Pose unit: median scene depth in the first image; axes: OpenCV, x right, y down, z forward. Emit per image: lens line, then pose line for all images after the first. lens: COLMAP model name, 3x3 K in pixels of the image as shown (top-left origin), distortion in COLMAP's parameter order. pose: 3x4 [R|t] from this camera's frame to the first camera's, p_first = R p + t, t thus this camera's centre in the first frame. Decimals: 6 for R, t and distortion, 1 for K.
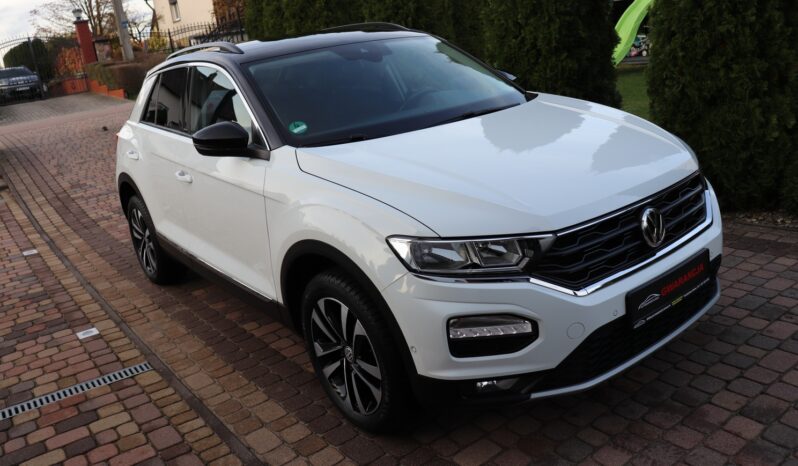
lens RADIAL K [[652.2, 0, 403.5], [0, 652.2, 237.2], [0, 0, 1]] dist [-0.170130, 0.131786]
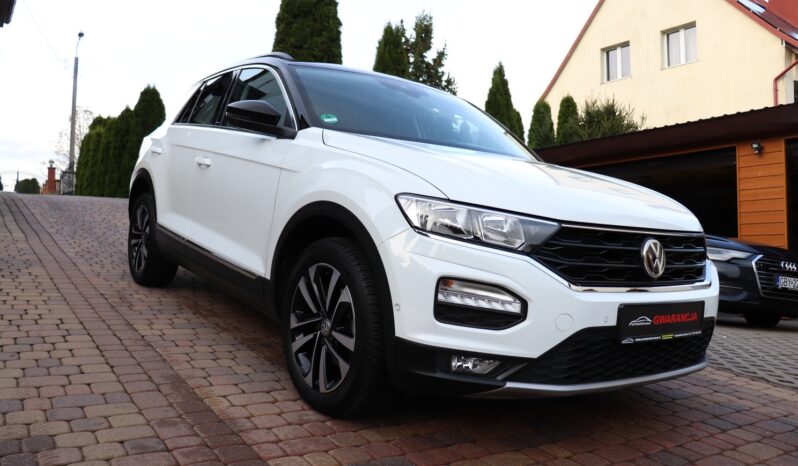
lens RADIAL K [[652.2, 0, 395.1], [0, 652.2, 225.8], [0, 0, 1]] dist [-0.170130, 0.131786]
pose [[0.973385, 0.227436, -0.028184, 0.010633], [-0.227887, 0.947545, -0.224113, 0.238390], [-0.024266, 0.224571, 0.974156, 0.020077]]
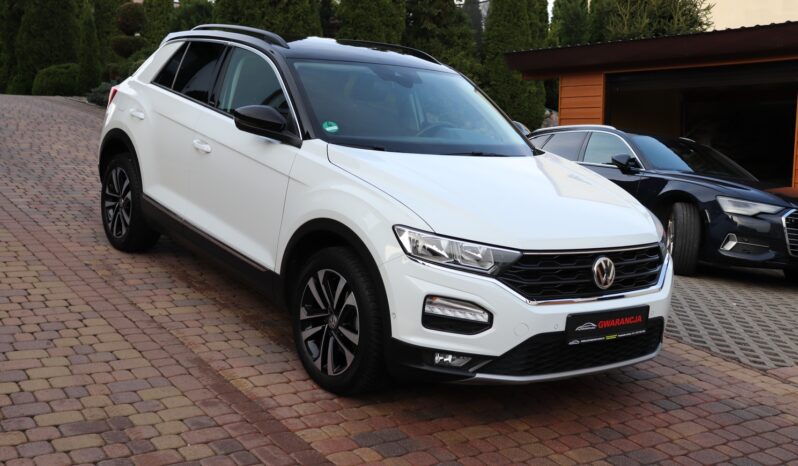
lens RADIAL K [[864.6, 0, 396.8], [0, 864.6, 236.3], [0, 0, 1]] dist [-0.039326, 0.000000]
pose [[0.970743, 0.238345, 0.029142, -0.055660], [-0.234789, 0.967605, -0.092814, 0.153805], [-0.050319, 0.083256, 0.995257, -0.595948]]
